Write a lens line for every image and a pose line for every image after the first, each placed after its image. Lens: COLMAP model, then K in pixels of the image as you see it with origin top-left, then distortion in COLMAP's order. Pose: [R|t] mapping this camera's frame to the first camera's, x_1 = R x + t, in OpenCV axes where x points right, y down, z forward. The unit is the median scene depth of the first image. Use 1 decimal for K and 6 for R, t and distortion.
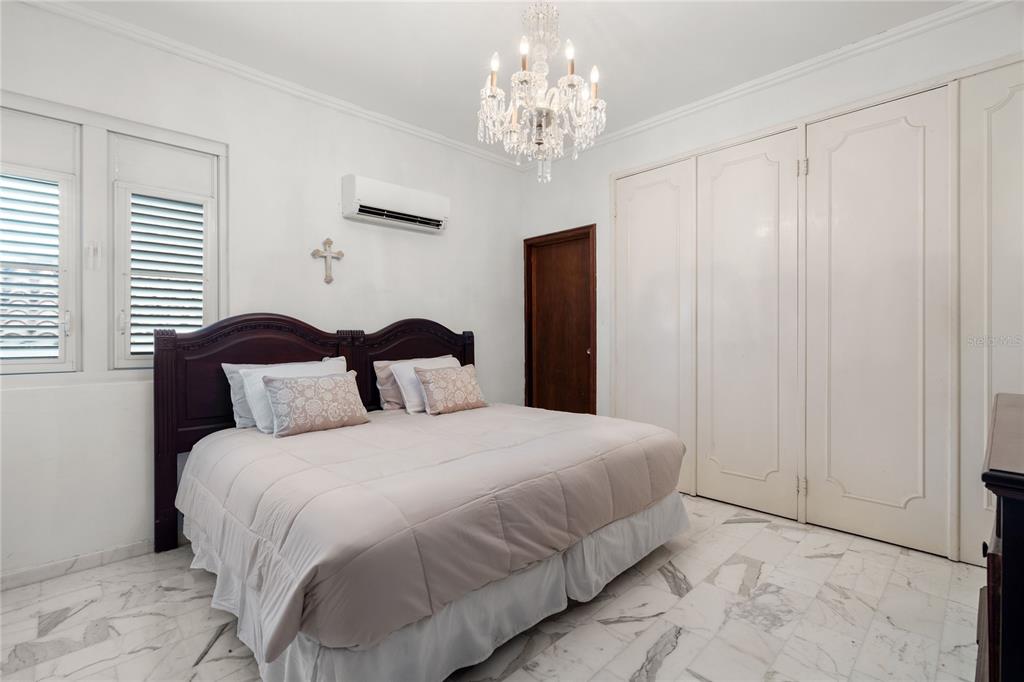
lens RADIAL K [[463.0, 0, 506.0], [0, 463.0, 339.3], [0, 0, 1]] dist [-0.012502, 0.001245]
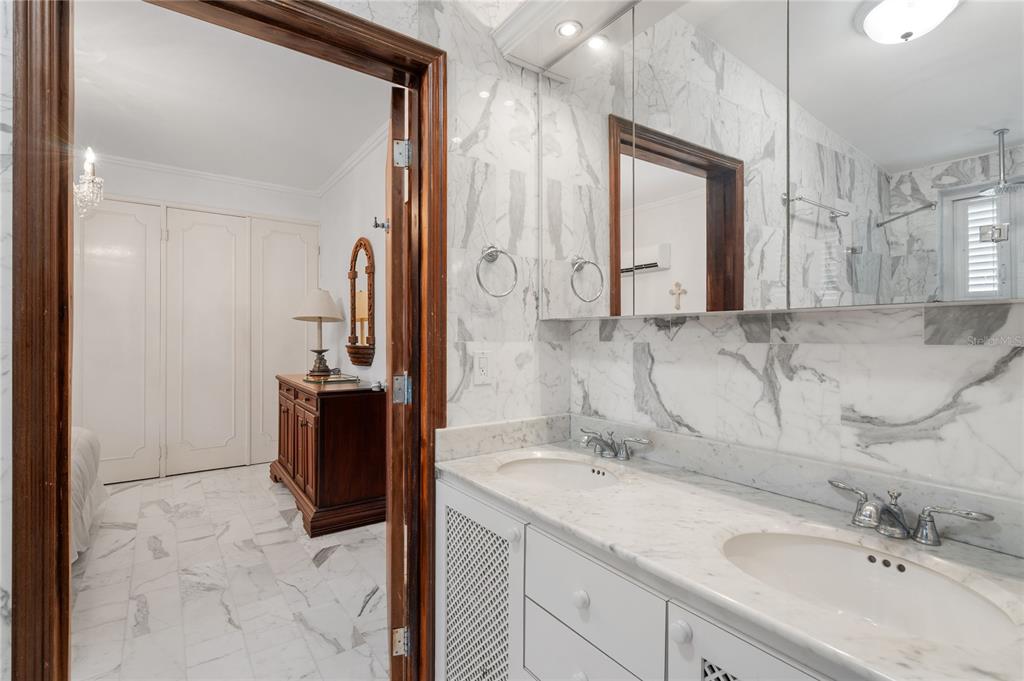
lens RADIAL K [[463.0, 0, 511.1], [0, 463.0, 339.0], [0, 0, 1]] dist [-0.012502, 0.001245]
pose [[0.124120, -0.000153, 0.992267, -0.740658], [0.001944, 0.999998, -0.000089, -0.042280], [-0.992265, 0.001940, 0.124120, -0.310244]]
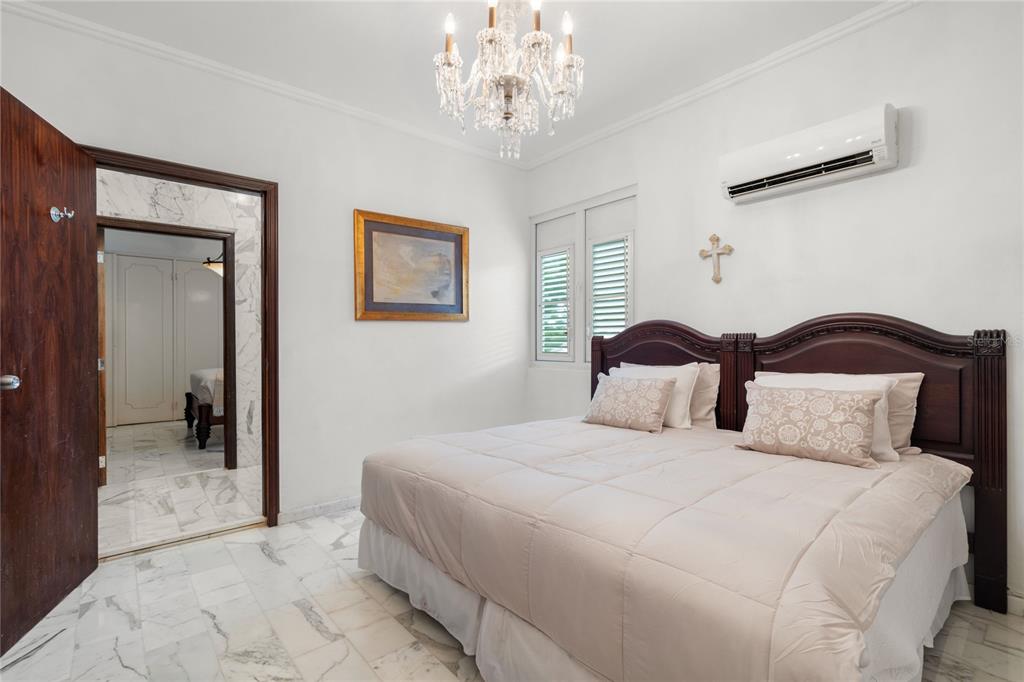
lens RADIAL K [[463.0, 0, 506.4], [0, 463.0, 340.0], [0, 0, 1]] dist [-0.012502, 0.001245]
pose [[-0.063208, 0.000438, -0.998000, 0.695467], [-0.000945, 0.999999, 0.000499, -0.009054], [0.998000, 0.000975, -0.063208, 0.789337]]
